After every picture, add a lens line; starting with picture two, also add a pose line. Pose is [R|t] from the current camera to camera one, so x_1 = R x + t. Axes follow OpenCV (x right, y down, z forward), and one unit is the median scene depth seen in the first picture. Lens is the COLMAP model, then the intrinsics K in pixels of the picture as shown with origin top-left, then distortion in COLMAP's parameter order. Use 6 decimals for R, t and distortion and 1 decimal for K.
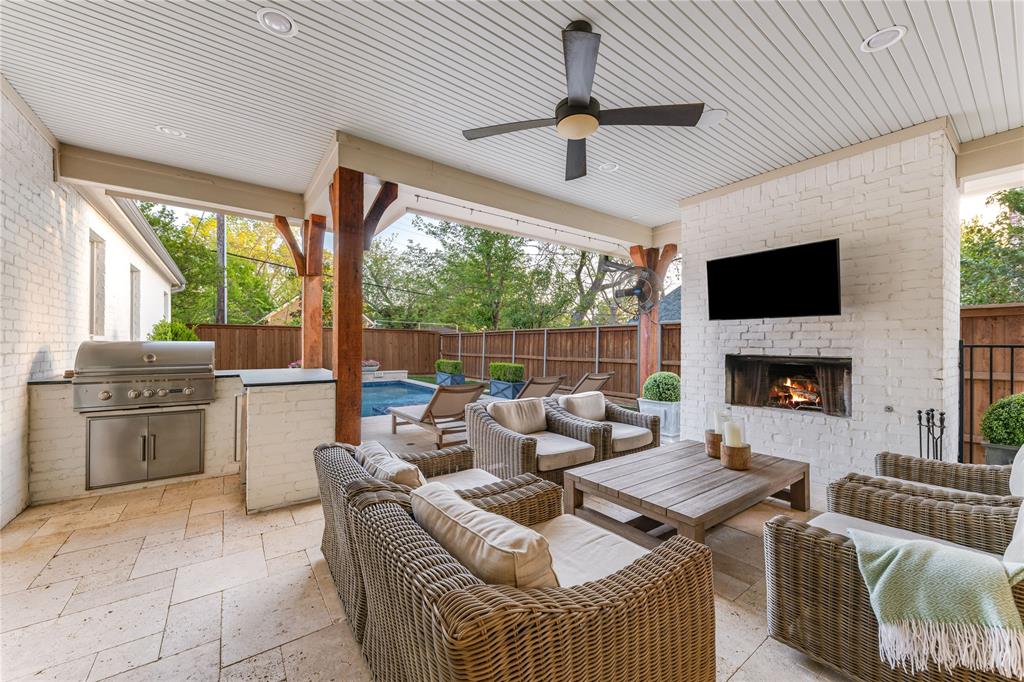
lens RADIAL K [[384.9, 0, 508.0], [0, 384.9, 342.6], [0, 0, 1]] dist [-0.002299, -0.000214]
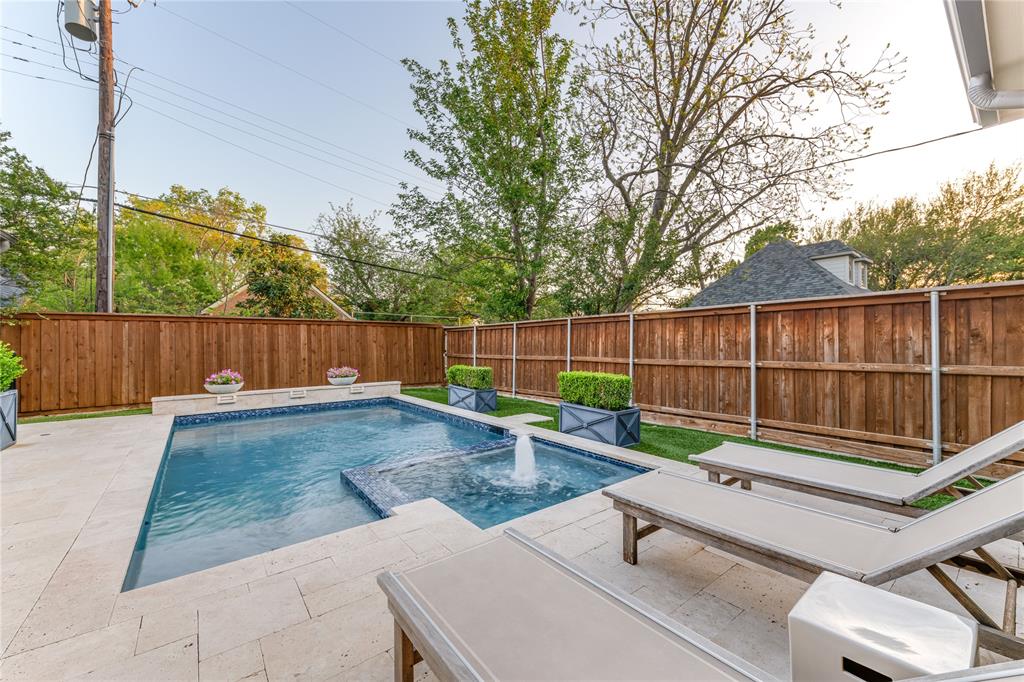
lens RADIAL K [[402.3, 0, 515.4], [0, 402.3, 339.1], [0, 0, 1]] dist [-0.000072, 0.000115]
pose [[0.998931, -0.013425, 0.044239, -0.093596], [0.013651, 0.999895, -0.004815, 0.004761], [-0.044170, 0.005414, 0.999009, 0.297912]]
